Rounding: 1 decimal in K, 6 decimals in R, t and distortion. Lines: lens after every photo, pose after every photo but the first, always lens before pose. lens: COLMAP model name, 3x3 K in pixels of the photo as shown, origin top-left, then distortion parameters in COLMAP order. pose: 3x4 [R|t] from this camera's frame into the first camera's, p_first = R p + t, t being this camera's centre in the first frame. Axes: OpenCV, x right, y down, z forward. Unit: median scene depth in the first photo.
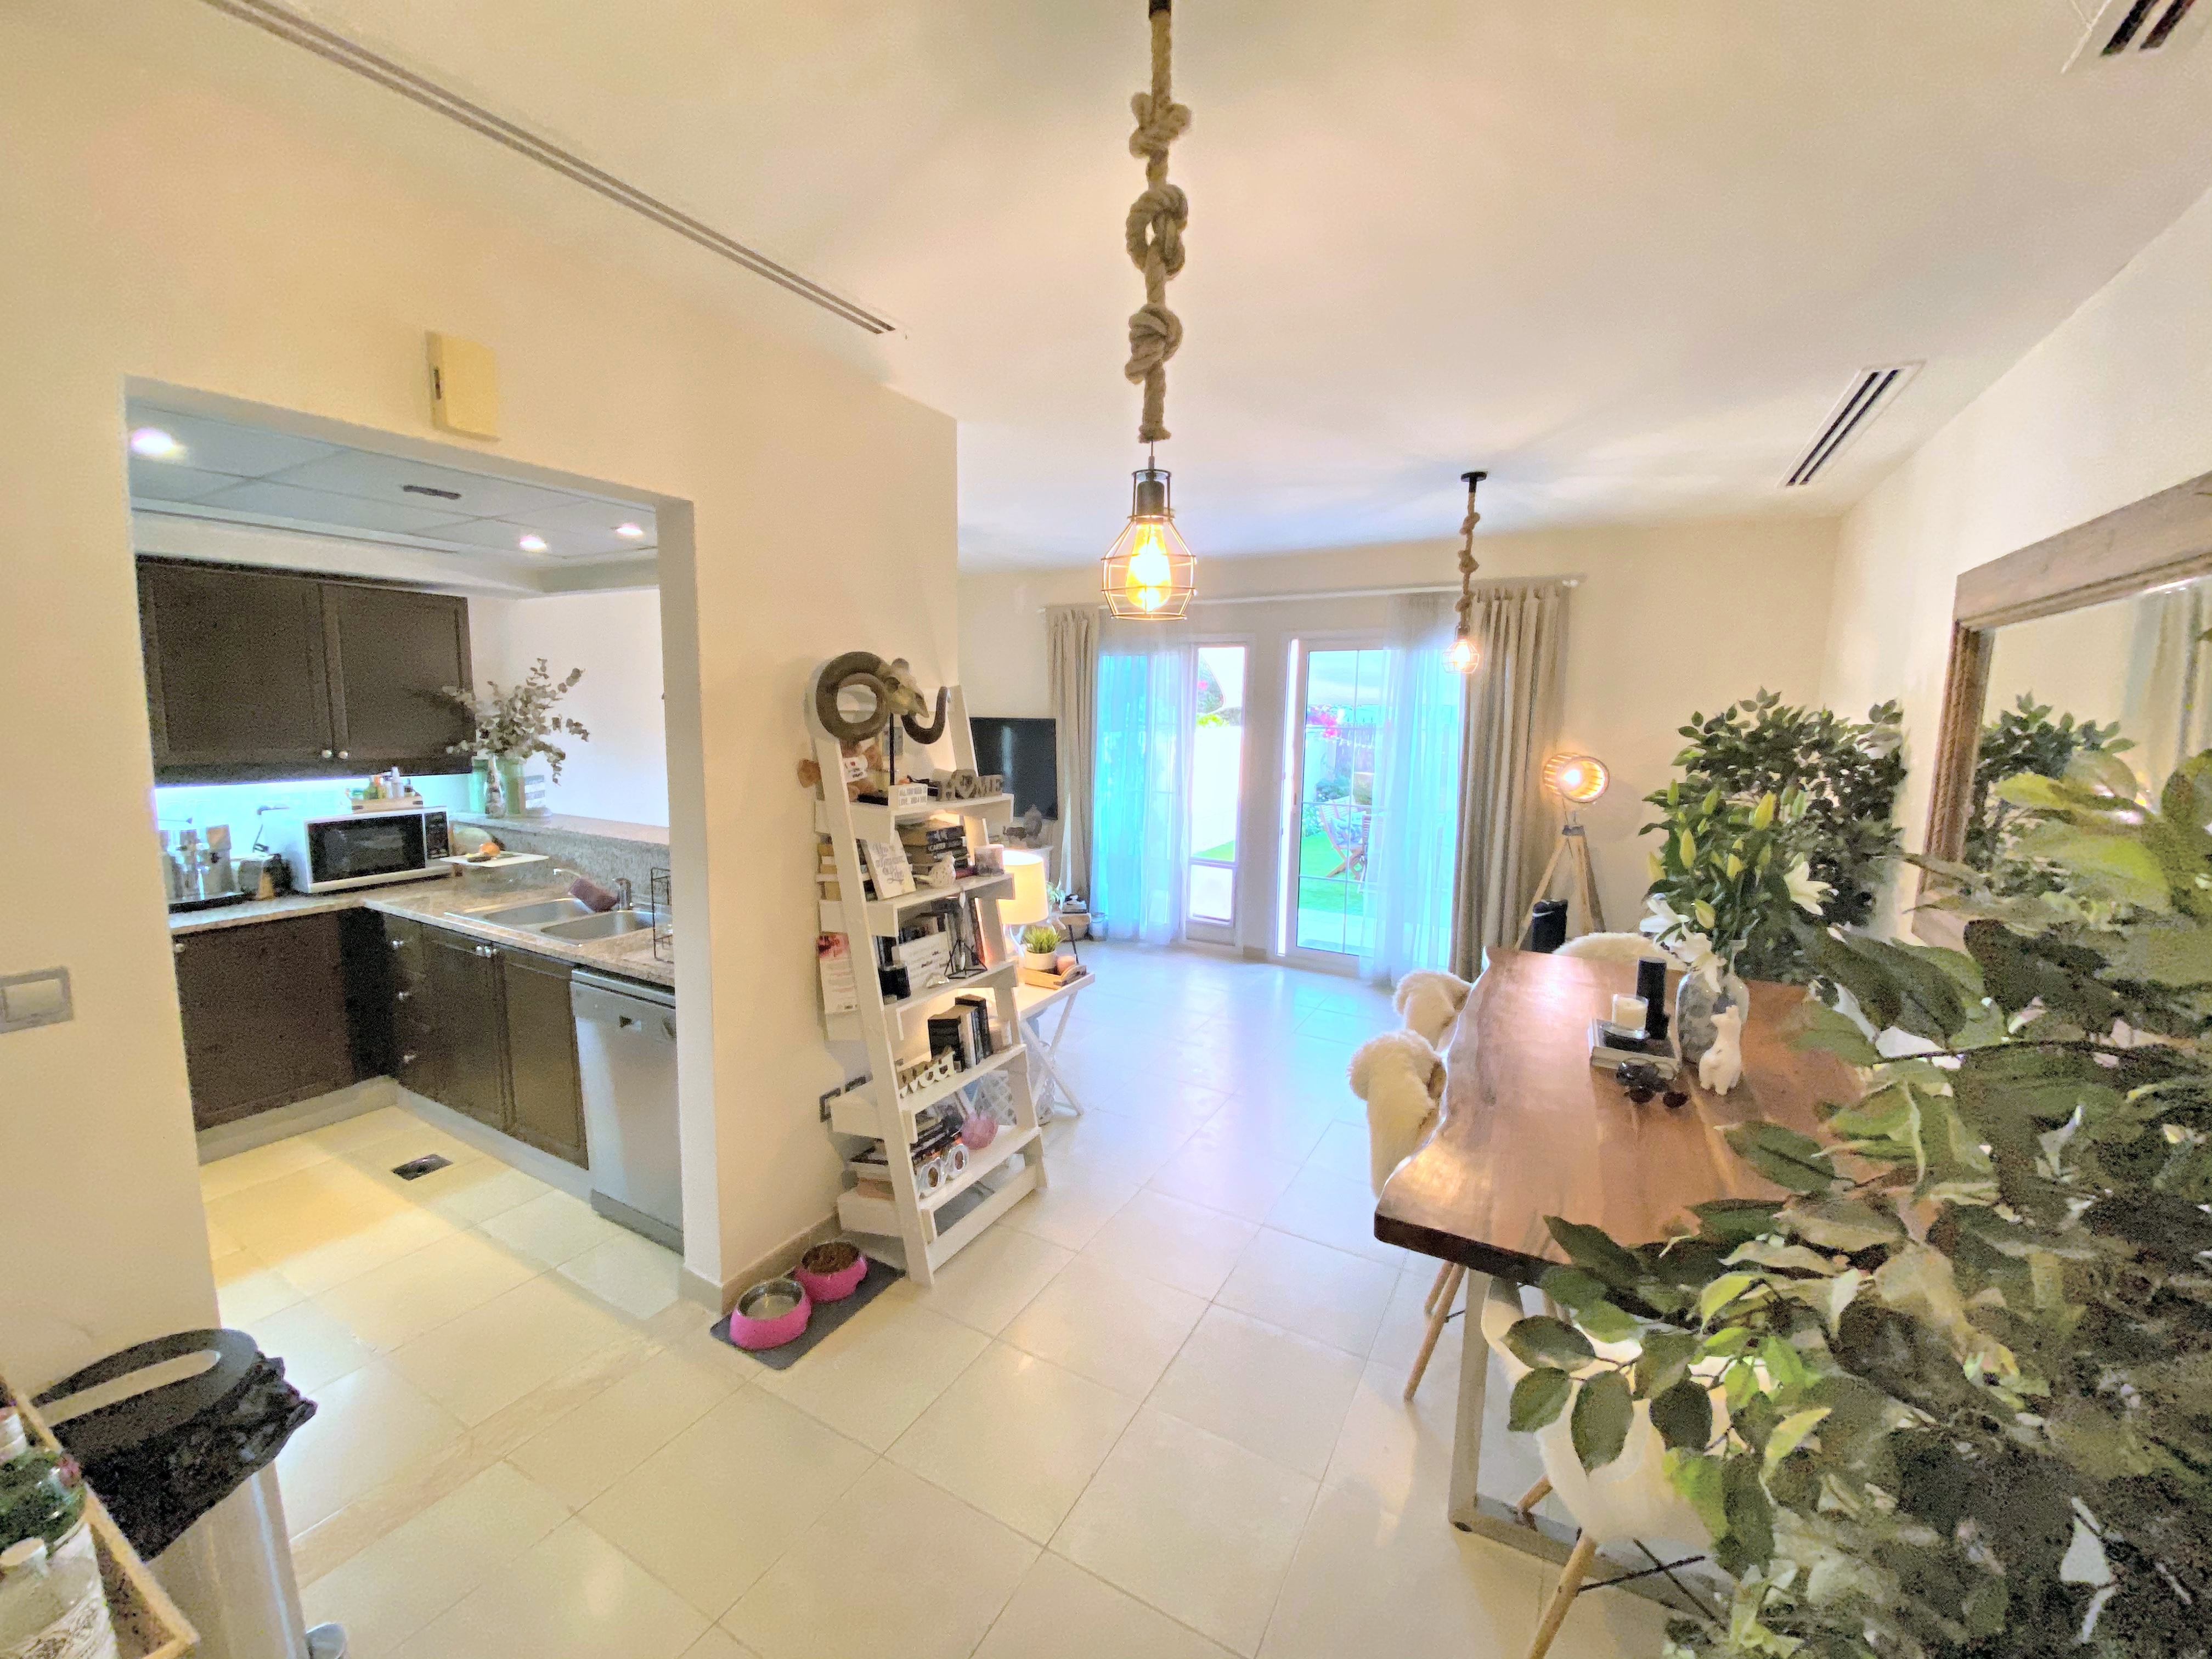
lens RADIAL K [[906.4, 0, 1092.9], [0, 906.4, 802.3], [0, 0, 1]] dist [-0.000320, 0.000028]
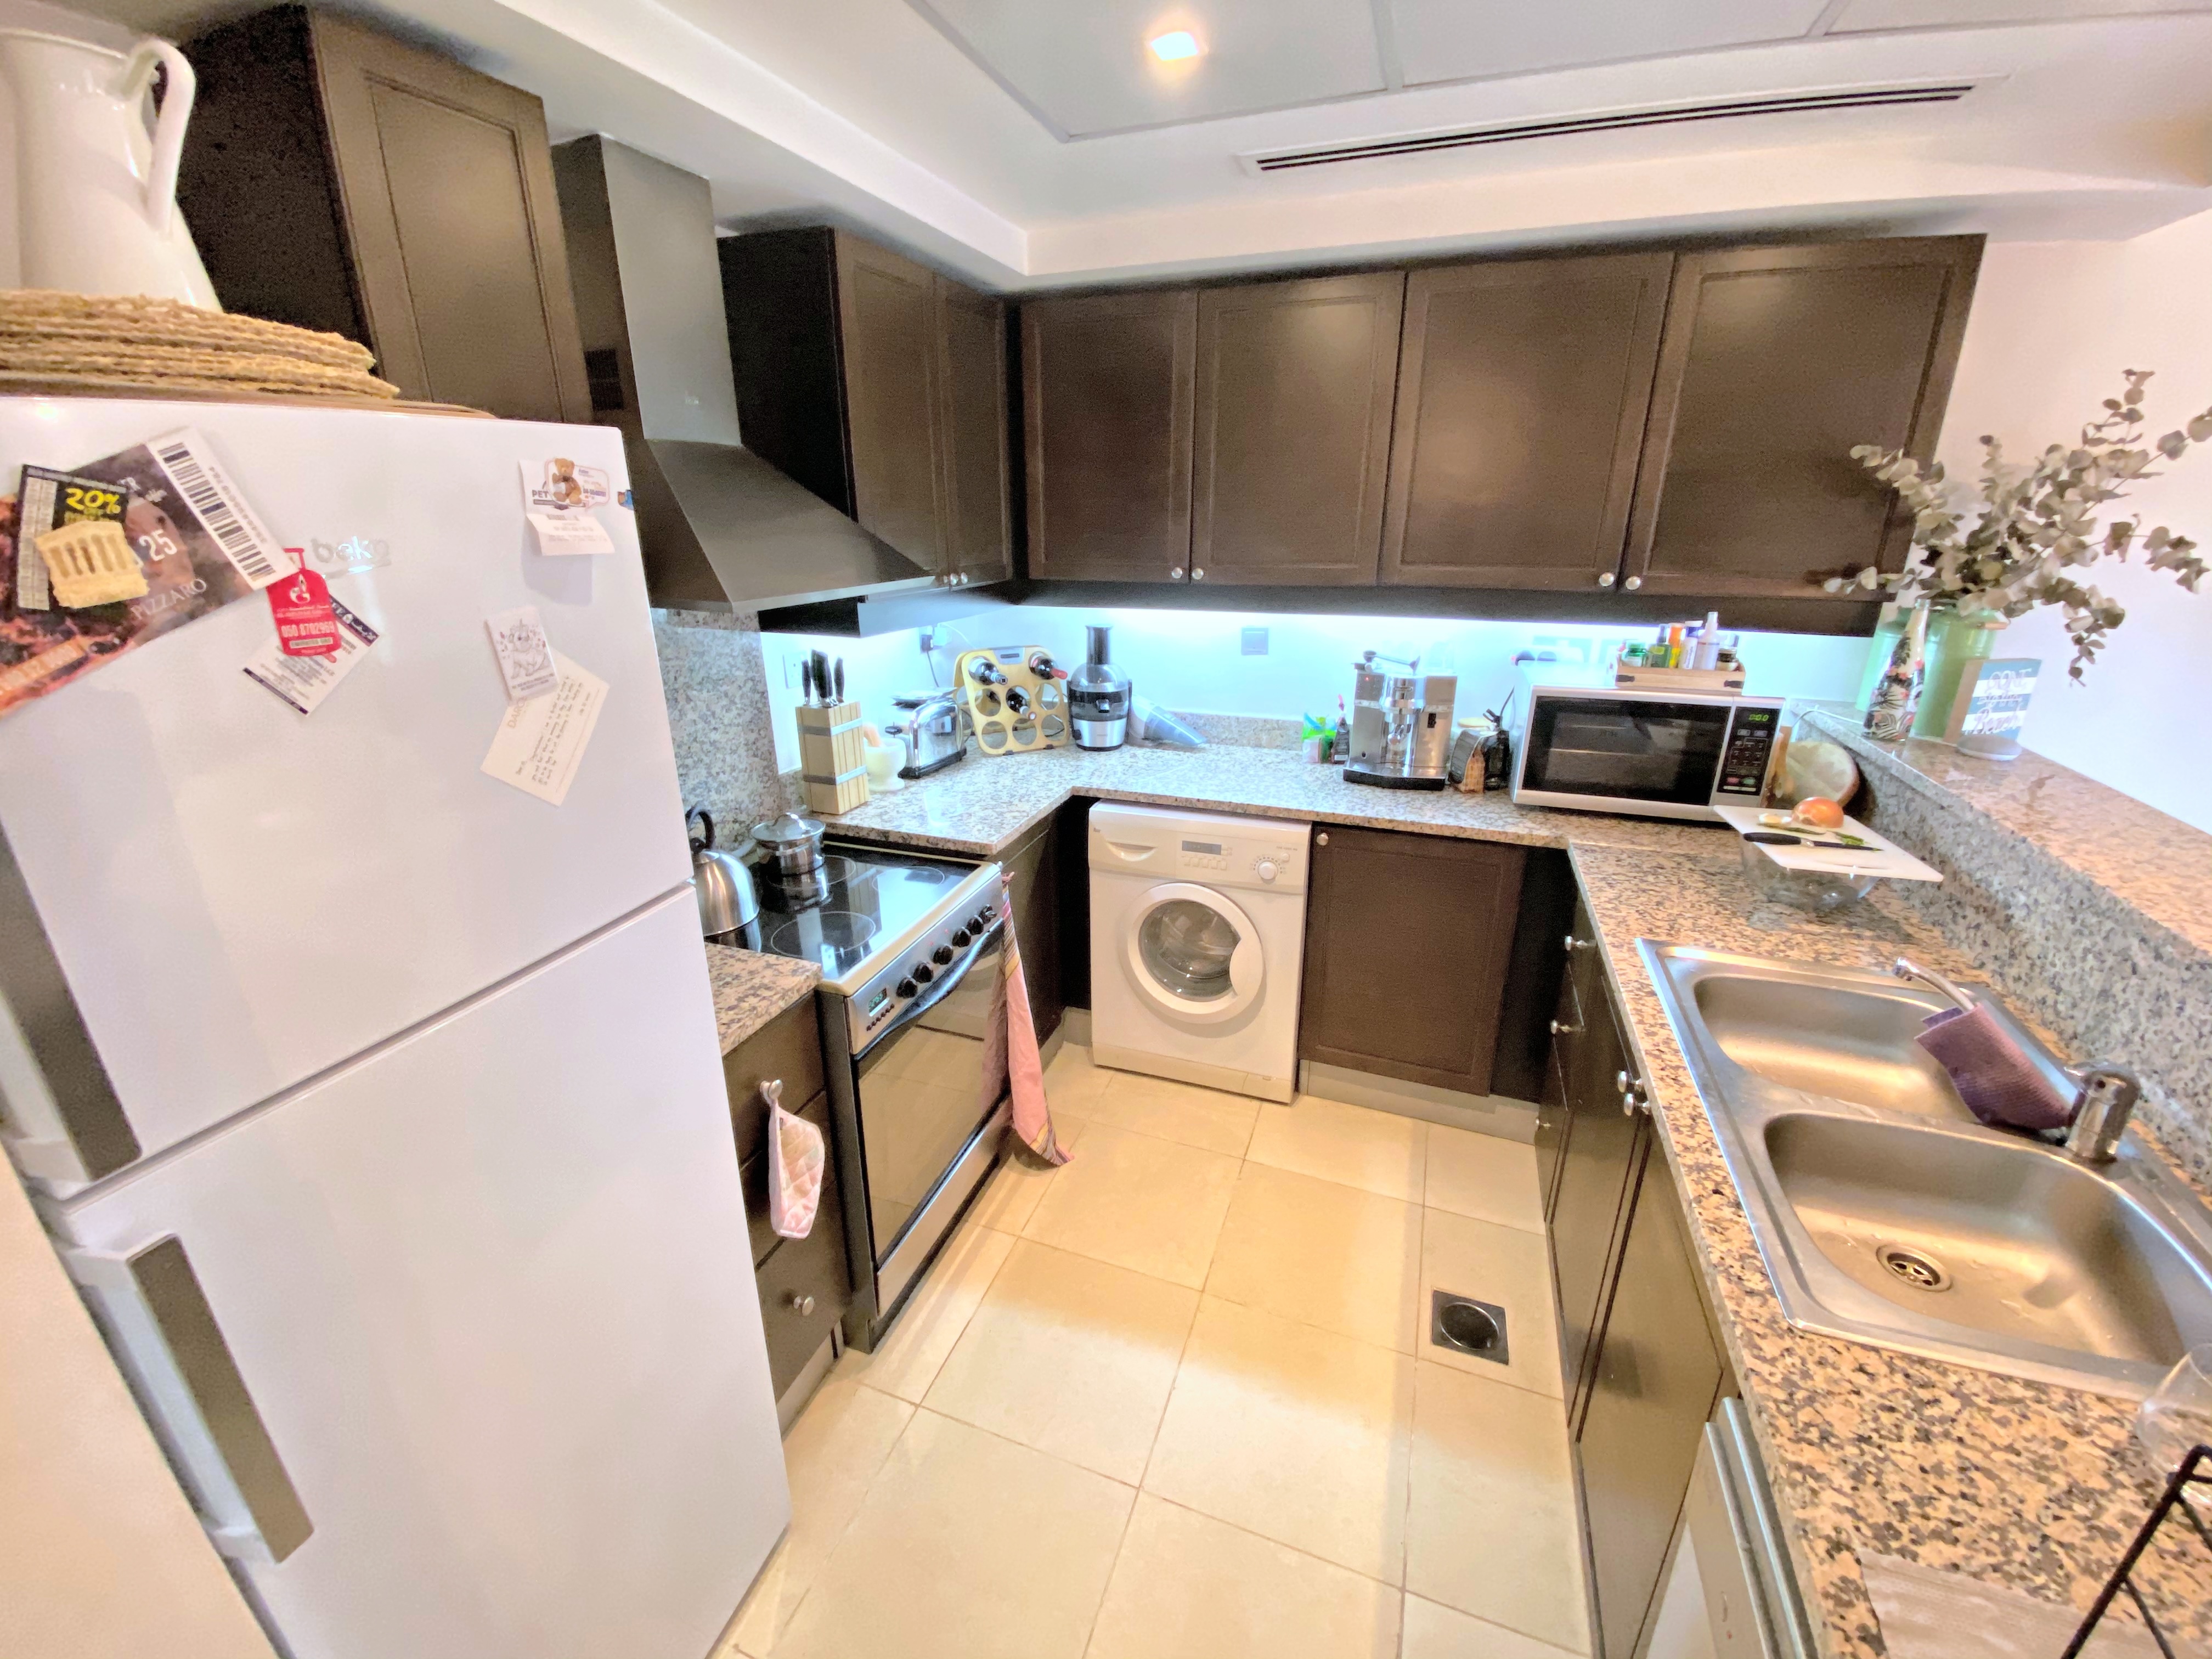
lens RADIAL K [[877.7, 0, 1103.0], [0, 877.7, 816.7], [0, 0, 1]] dist [0.028457, -0.022592]
pose [[0.163786, 0.313441, -0.935376, -0.281329], [-0.105171, 0.948325, 0.299365, -0.040448], [0.980874, 0.049342, 0.188287, 0.518908]]
